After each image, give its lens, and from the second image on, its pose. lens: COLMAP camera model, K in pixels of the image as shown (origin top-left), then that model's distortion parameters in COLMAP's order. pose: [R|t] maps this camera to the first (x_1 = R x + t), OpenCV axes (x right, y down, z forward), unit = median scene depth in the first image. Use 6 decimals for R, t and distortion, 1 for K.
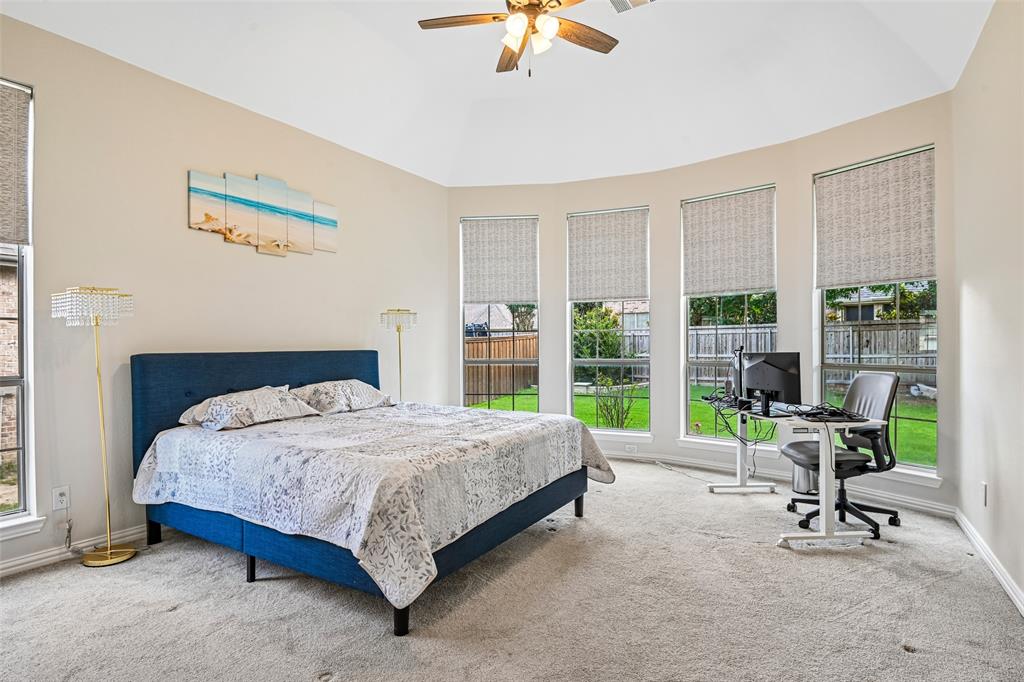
lens RADIAL K [[537.9, 0, 514.9], [0, 537.9, 338.3], [0, 0, 1]] dist [-0.001541, 0.000356]
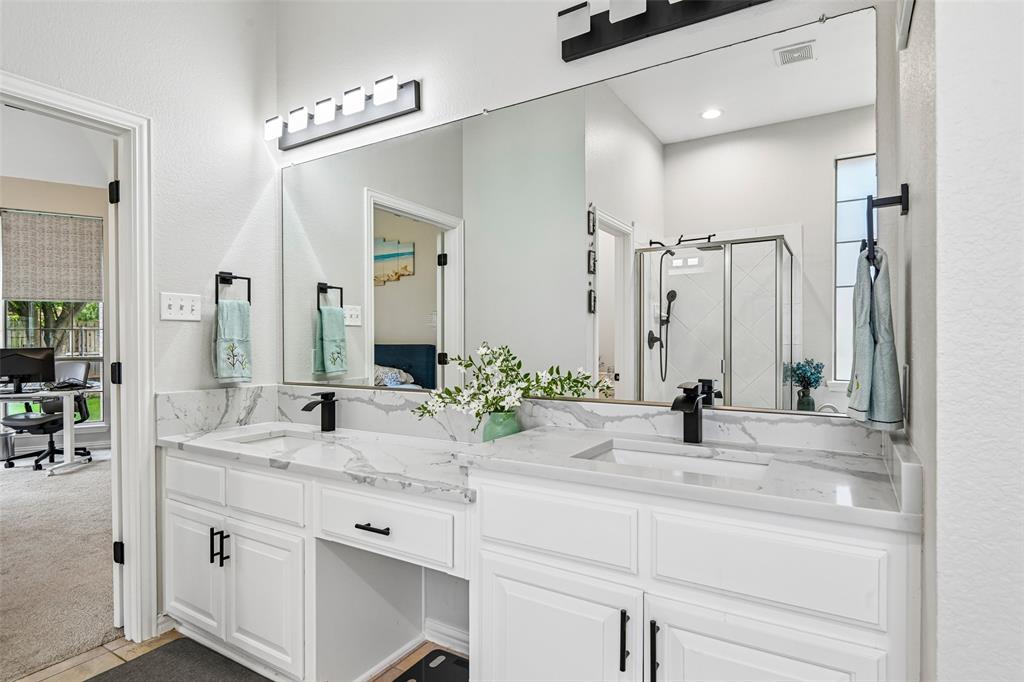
lens RADIAL K [[537.9, 0, 515.6], [0, 537.9, 344.5], [0, 0, 1]] dist [-0.001541, 0.000356]
pose [[0.023498, -0.001456, 0.999723, -0.627476], [-0.003586, 0.999992, 0.001541, 0.007225], [-0.999717, -0.003622, 0.023493, -0.217829]]
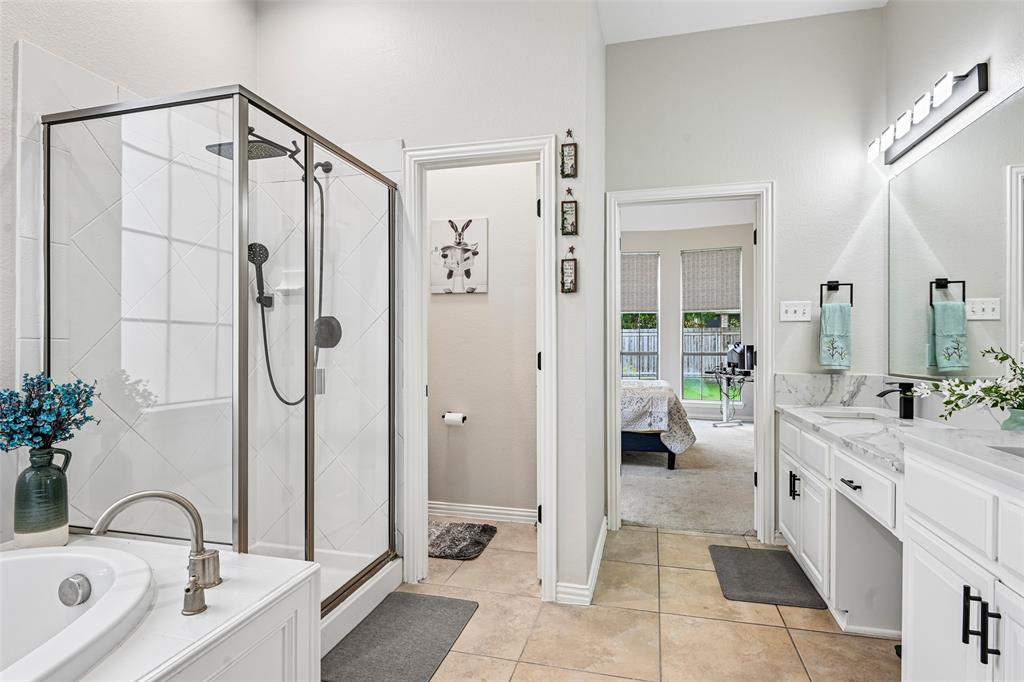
lens RADIAL K [[537.9, 0, 508.7], [0, 537.9, 340.4], [0, 0, 1]] dist [-0.001541, 0.000356]
pose [[0.964581, 0.006896, 0.263698, -0.657826], [-0.006852, 0.999976, -0.001083, 0.013472], [-0.263699, -0.000762, 0.964605, -0.433620]]
